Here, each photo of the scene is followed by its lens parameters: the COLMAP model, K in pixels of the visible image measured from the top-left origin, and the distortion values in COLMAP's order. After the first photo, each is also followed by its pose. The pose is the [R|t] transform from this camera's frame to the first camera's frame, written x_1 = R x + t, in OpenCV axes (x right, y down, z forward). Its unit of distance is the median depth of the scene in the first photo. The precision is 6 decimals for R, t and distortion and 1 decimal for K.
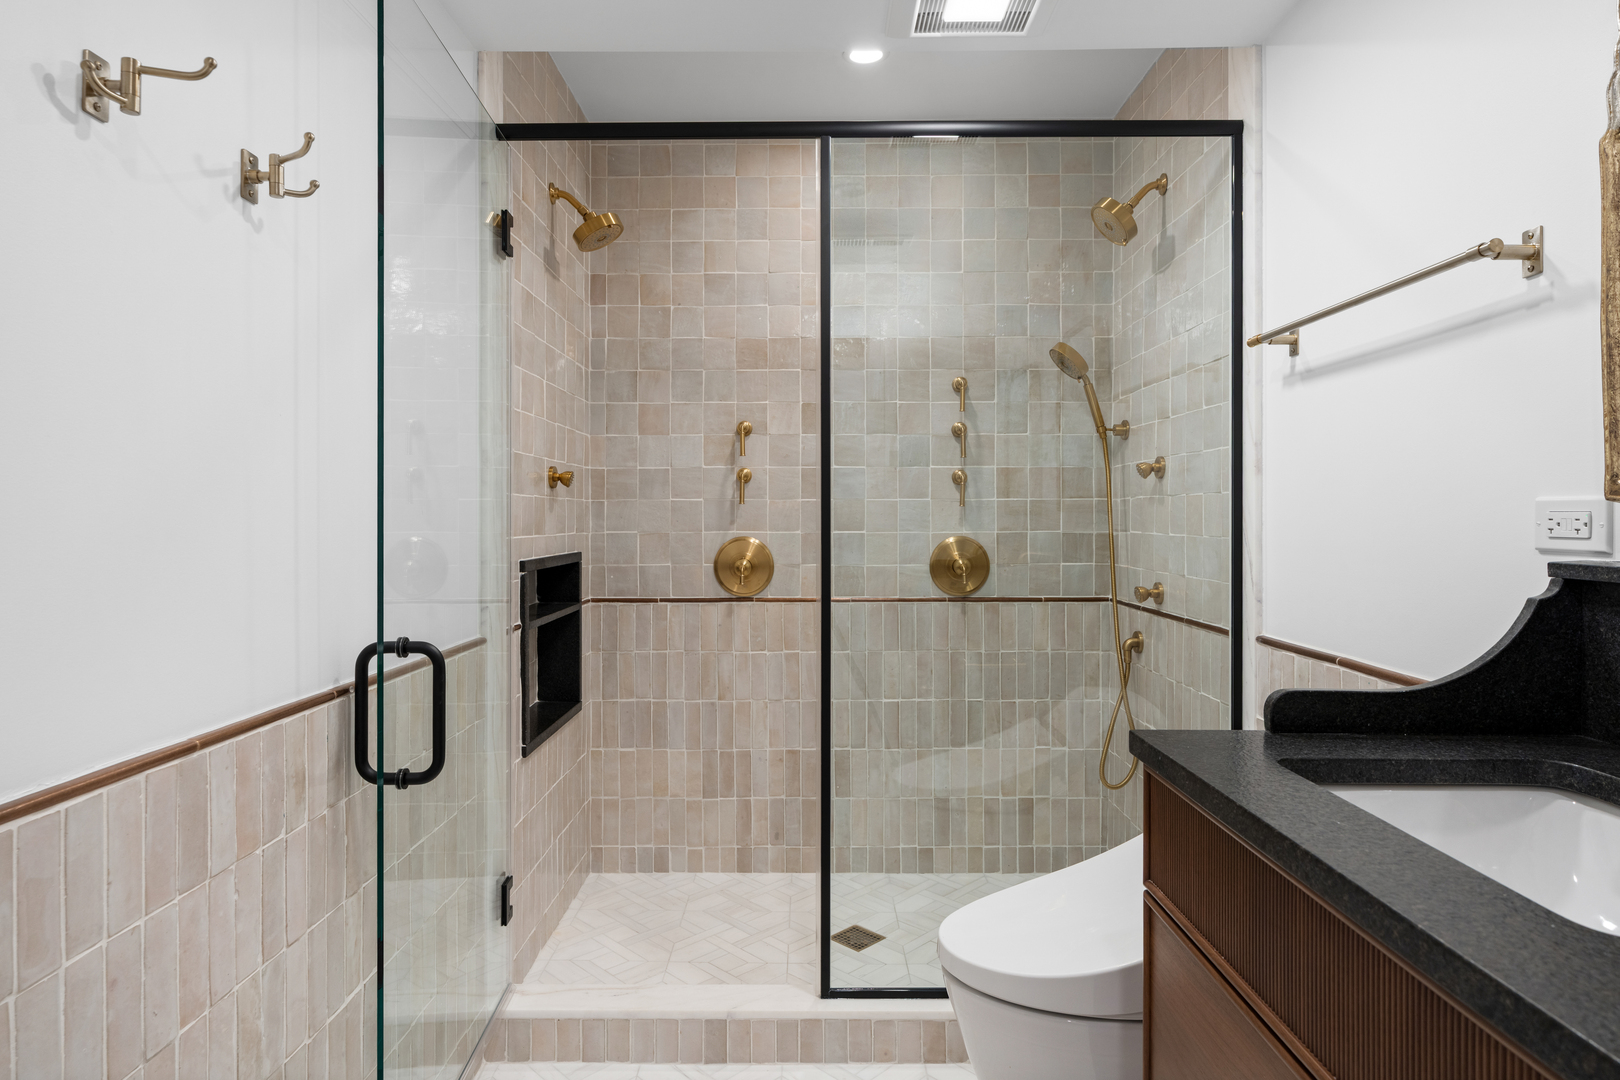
lens RADIAL K [[929.7, 0, 798.6], [0, 929.7, 515.0], [0, 0, 1]] dist [0.003941, 0.003397]
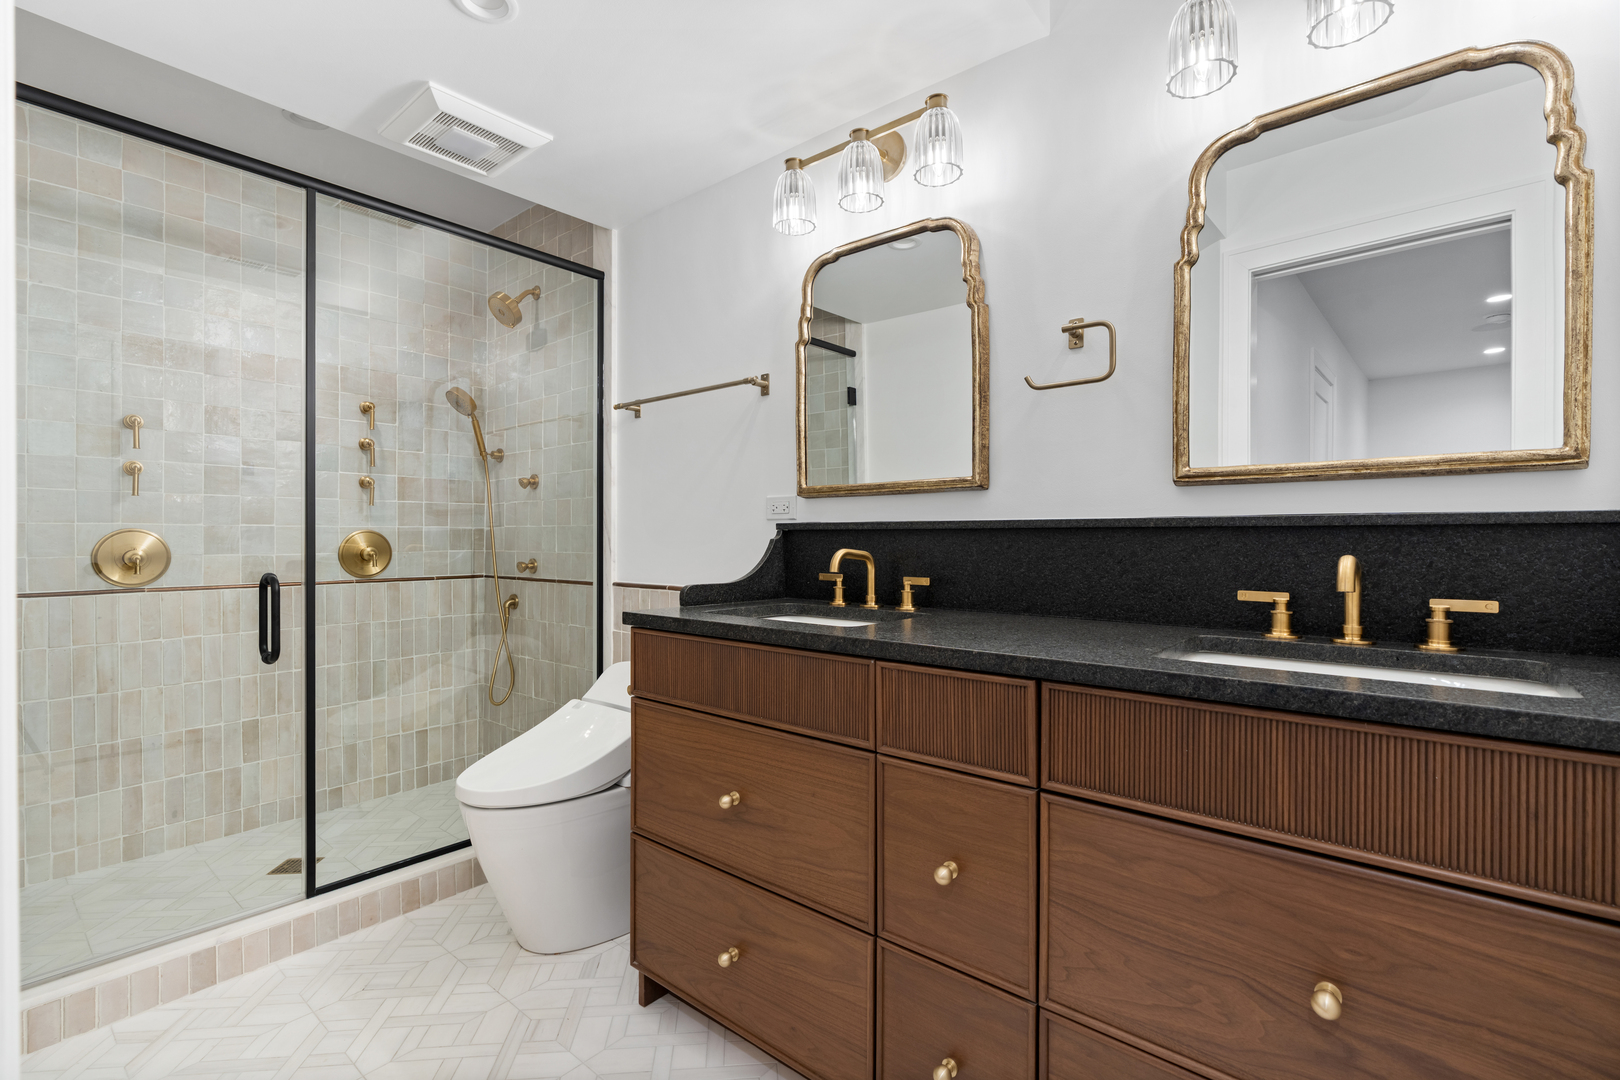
lens RADIAL K [[730.2, 0, 810.2], [0, 730.2, 540.3], [0, 0, 1]] dist [-0.001024, 0.003187]
pose [[0.637081, -0.003458, 0.770789, -0.202994], [-0.000194, 0.999989, 0.004647, 0.032403], [-0.770797, -0.003110, 0.637073, -0.077731]]
